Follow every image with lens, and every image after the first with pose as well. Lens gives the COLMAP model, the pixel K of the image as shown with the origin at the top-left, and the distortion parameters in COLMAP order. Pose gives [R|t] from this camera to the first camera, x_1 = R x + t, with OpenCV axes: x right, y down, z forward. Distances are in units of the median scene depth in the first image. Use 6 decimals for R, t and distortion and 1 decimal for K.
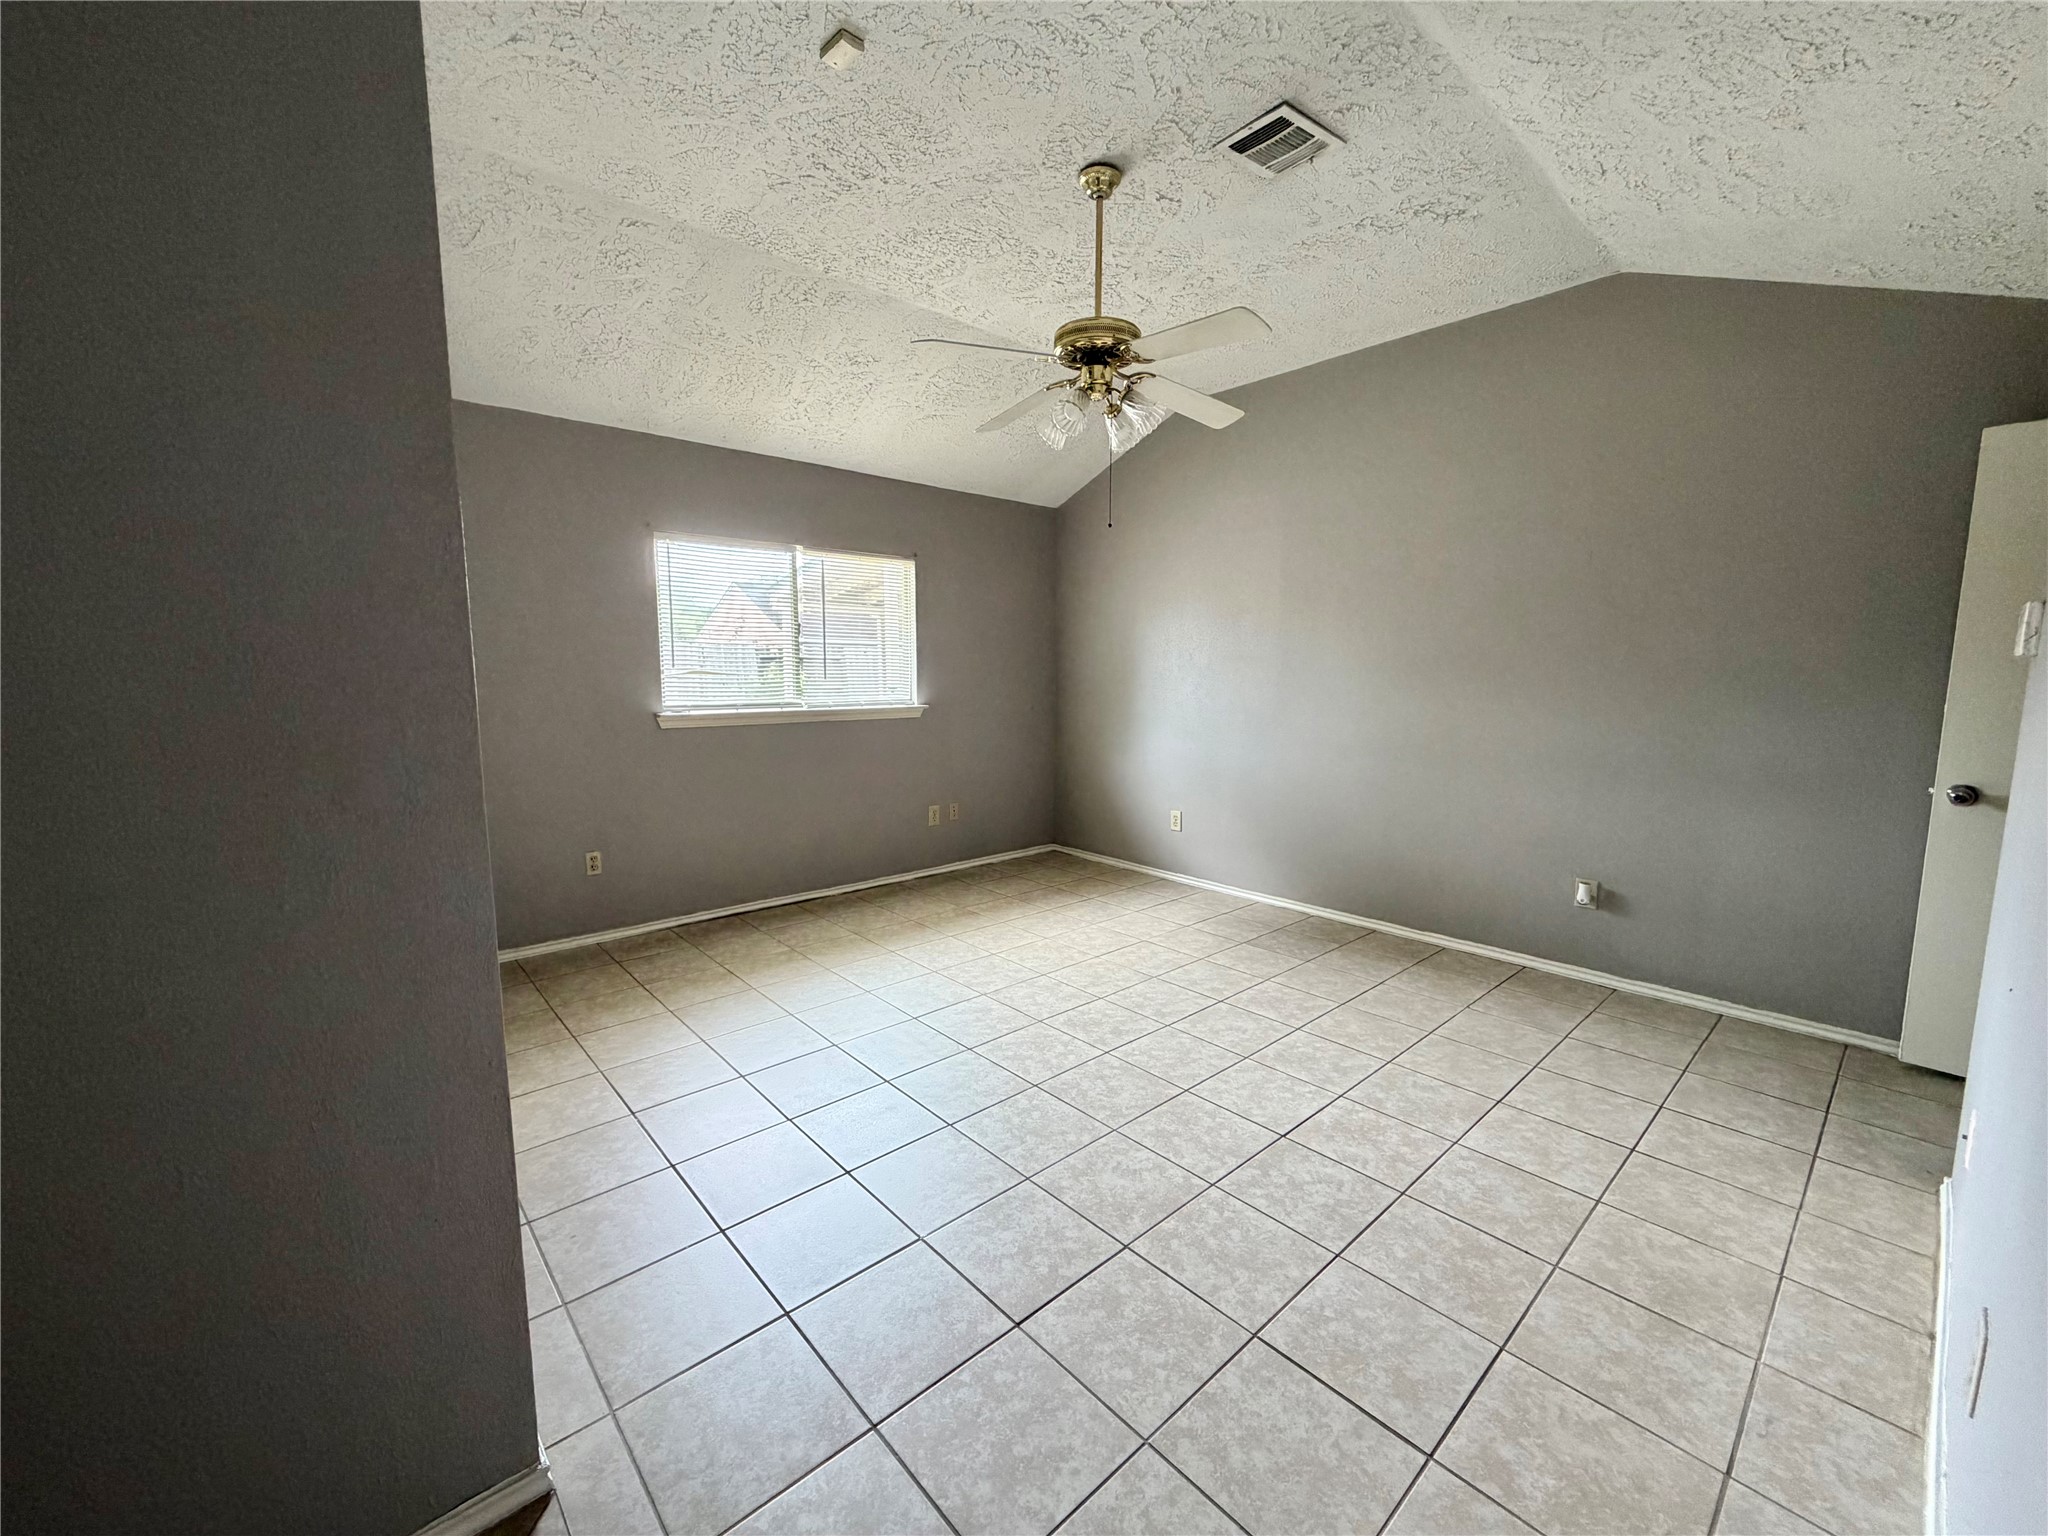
lens RADIAL K [[819.0, 0, 1024.0], [0, 819.0, 768.0], [0, 0, 1]] dist [0.009674, -0.000310]
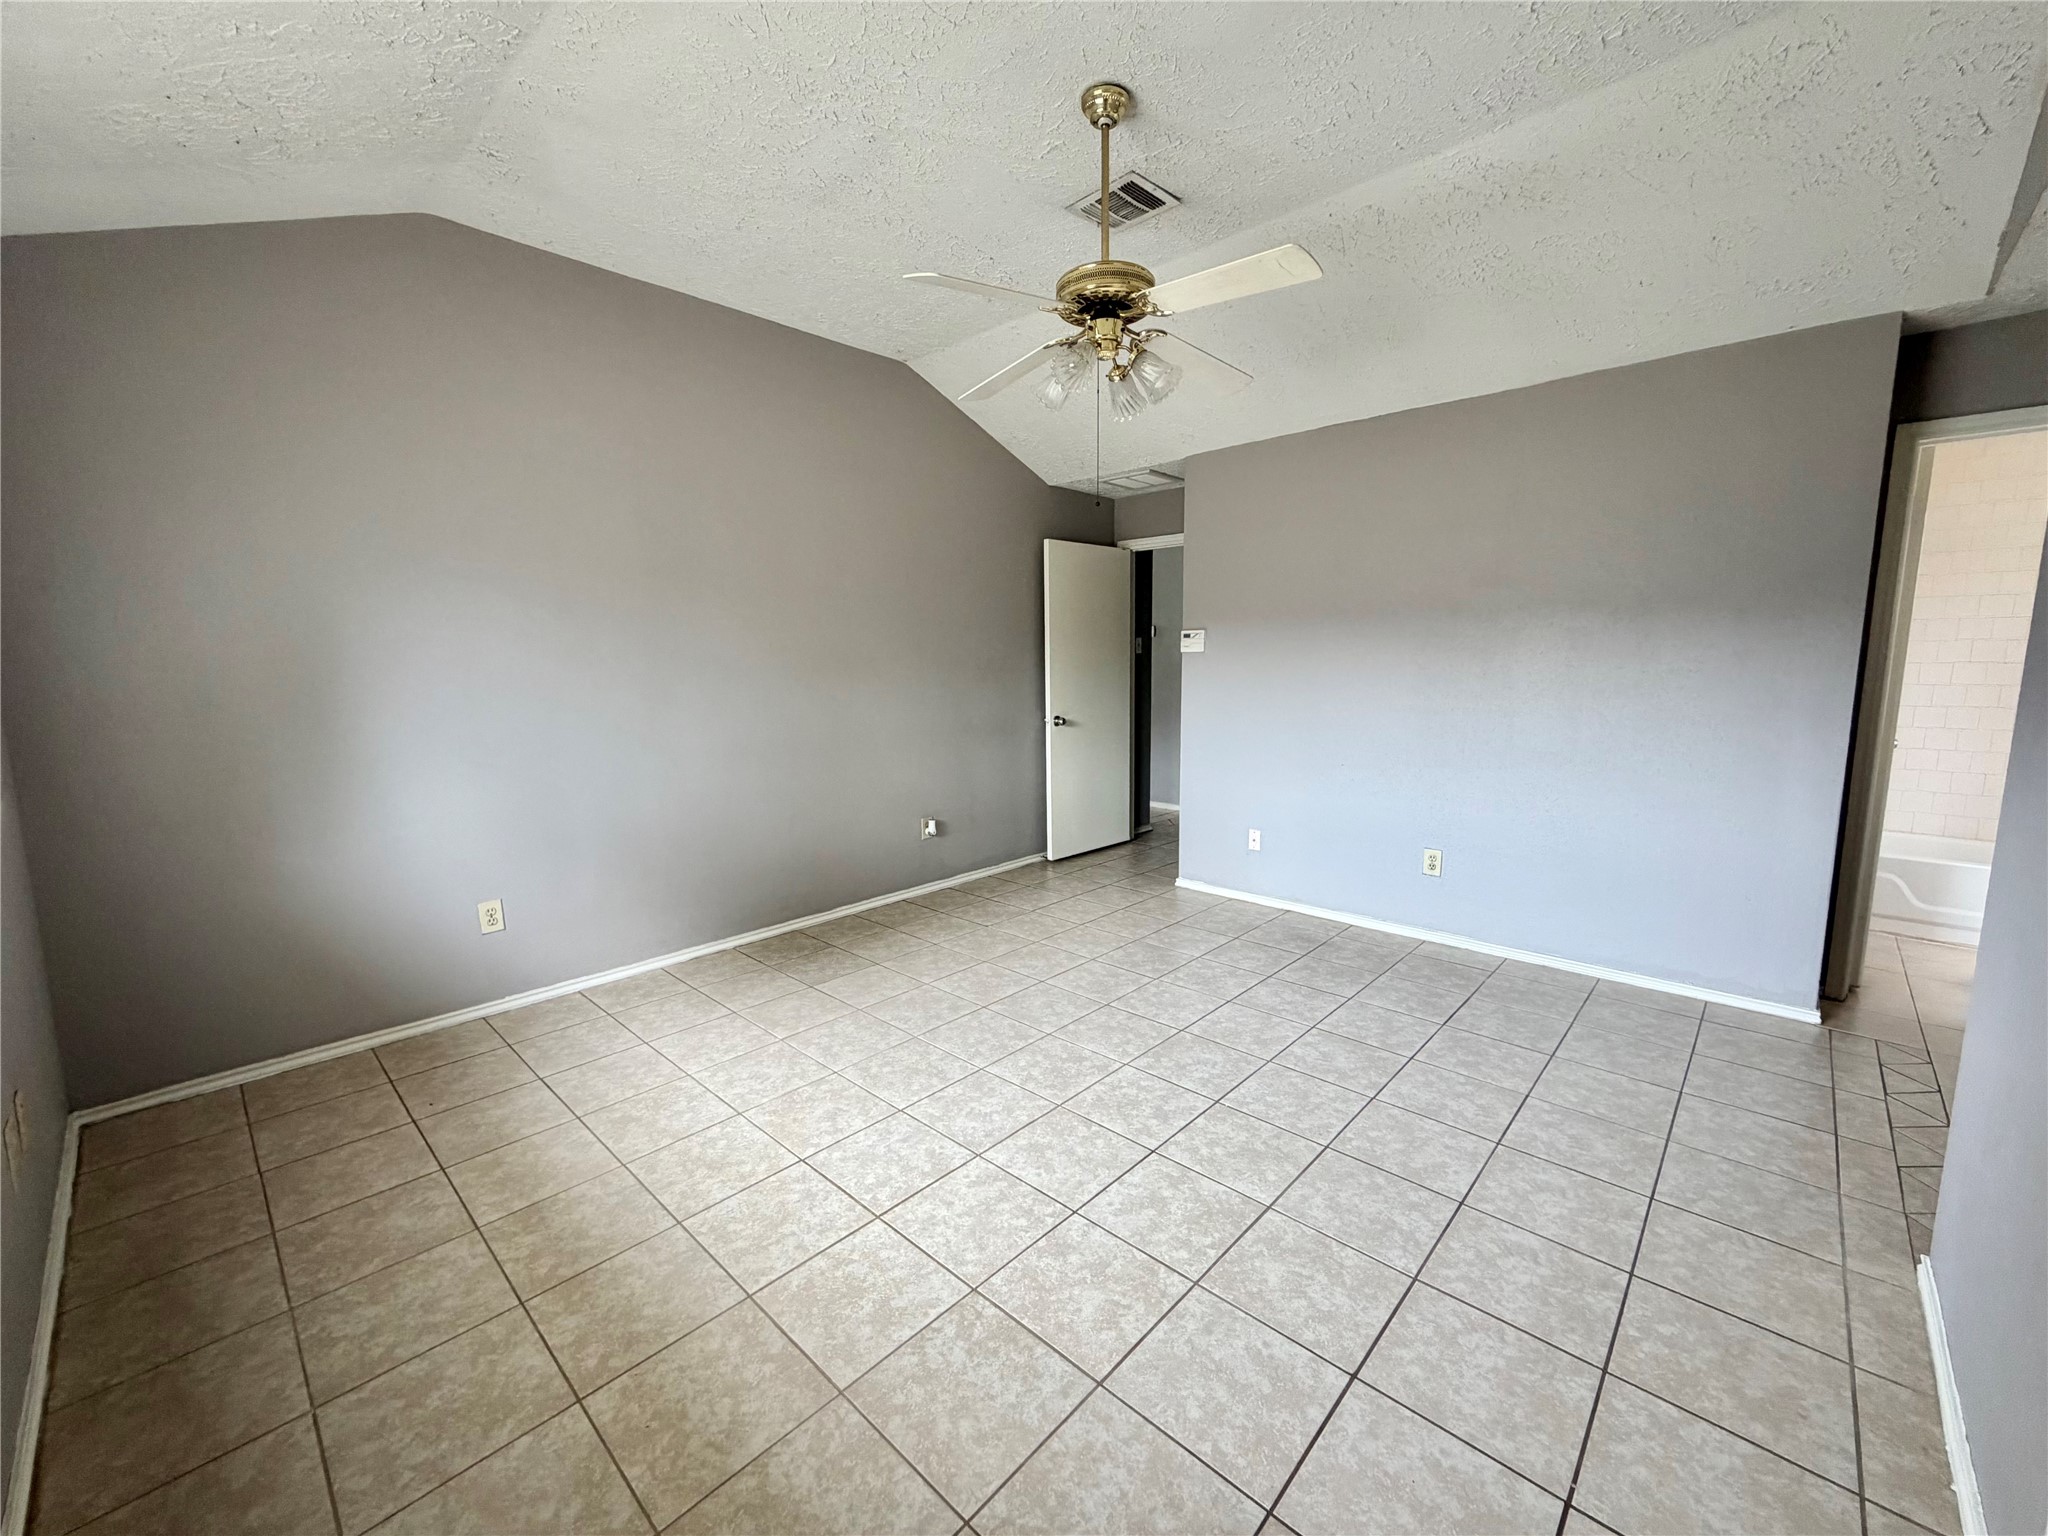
lens RADIAL K [[819.0, 0, 1024.0], [0, 819.0, 768.0], [0, 0, 1]] dist [0.009674, -0.000310]
pose [[-0.083724, -0.135312, 0.987259, -0.648367], [0.131479, 0.980576, 0.145546, -0.119835], [-0.987777, 0.141990, -0.064307, 0.935669]]
